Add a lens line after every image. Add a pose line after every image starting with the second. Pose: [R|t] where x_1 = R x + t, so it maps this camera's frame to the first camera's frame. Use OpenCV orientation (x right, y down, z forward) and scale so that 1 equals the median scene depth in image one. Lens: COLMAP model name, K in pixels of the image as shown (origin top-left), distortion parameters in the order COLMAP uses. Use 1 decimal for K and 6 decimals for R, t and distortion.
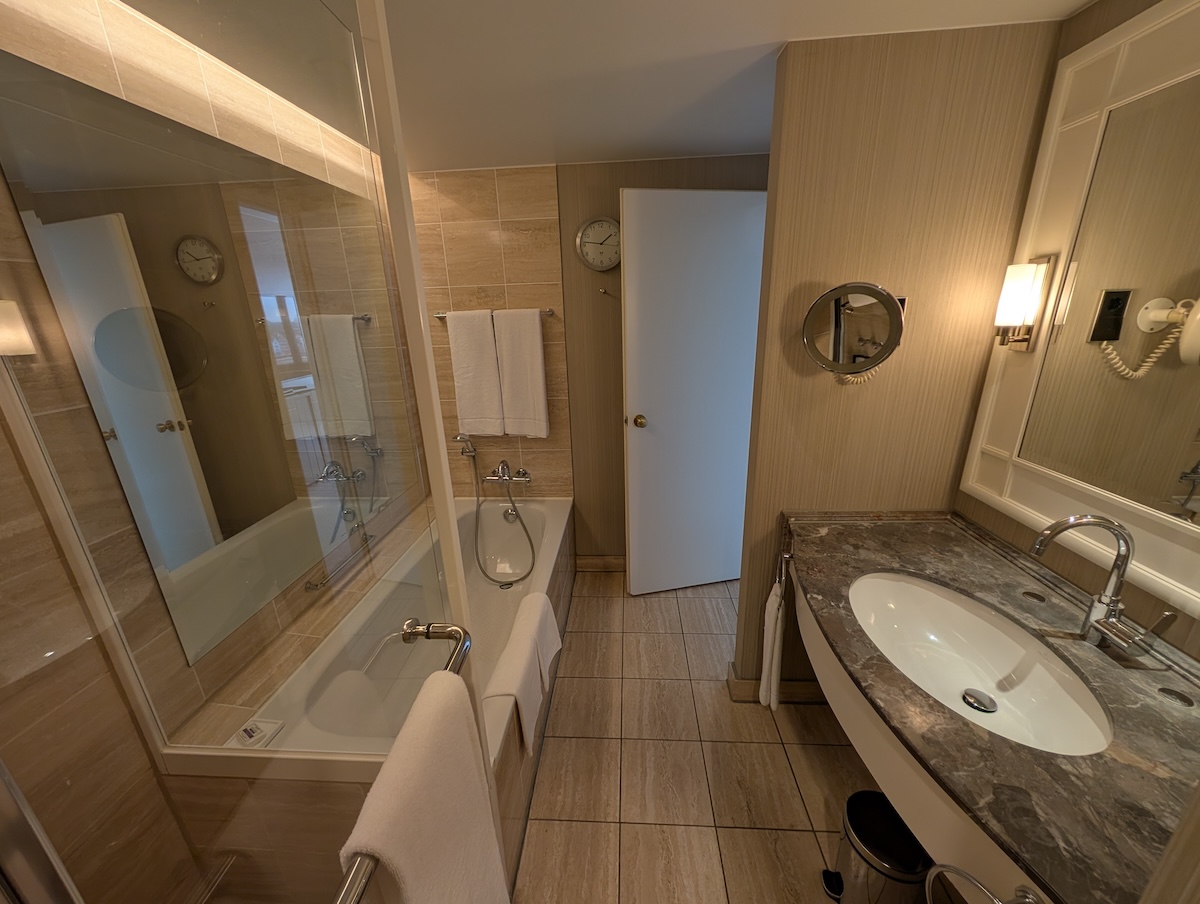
lens RADIAL K [[455.9, 0, 598.5], [0, 455.9, 451.9], [0, 0, 1]] dist [0.003115, -0.000409]
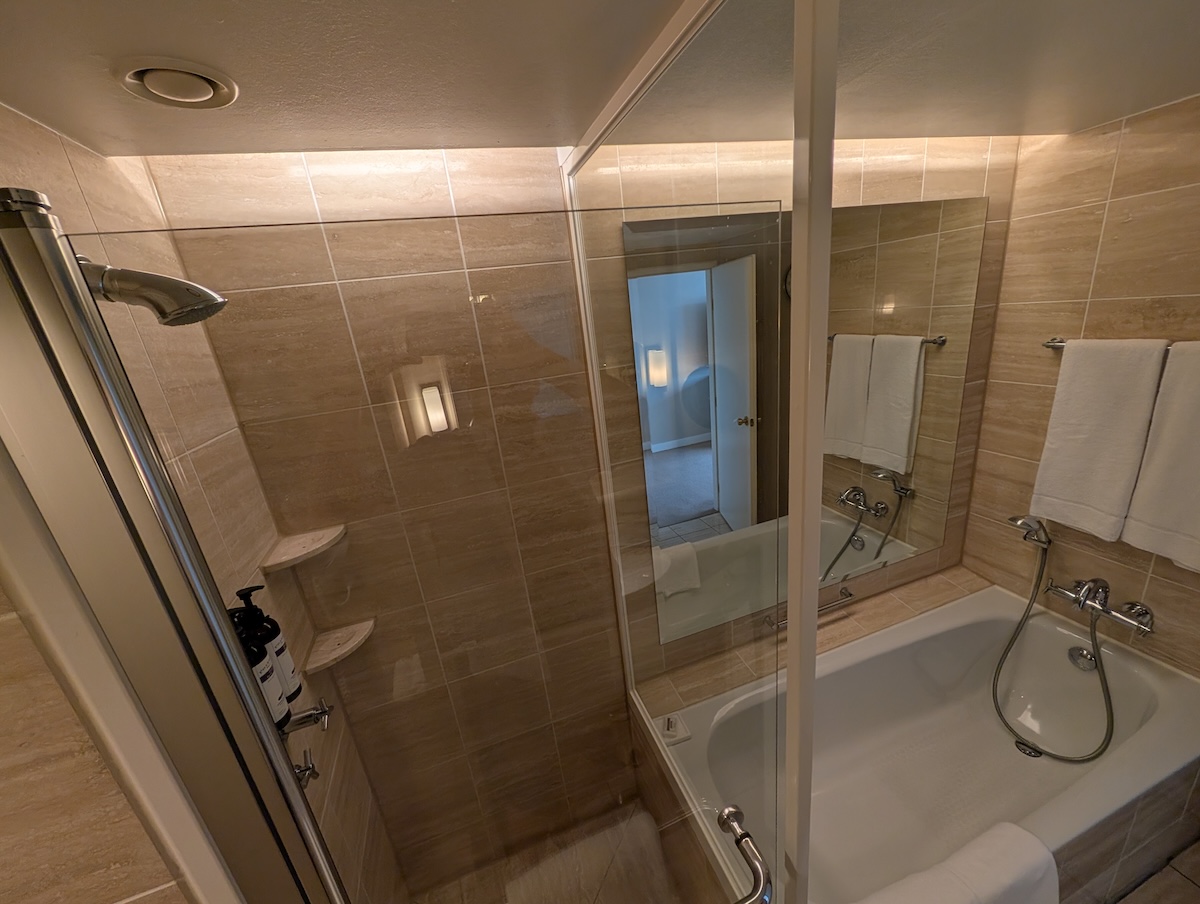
lens RADIAL K [[455.9, 0, 598.5], [0, 455.9, 453.3], [0, 0, 1]] dist [0.003115, -0.000409]
pose [[0.383664, 0.271632, -0.882620, 0.035577], [-0.178938, 0.959515, 0.217515, -0.170031], [0.905971, 0.074482, 0.416737, 0.118491]]
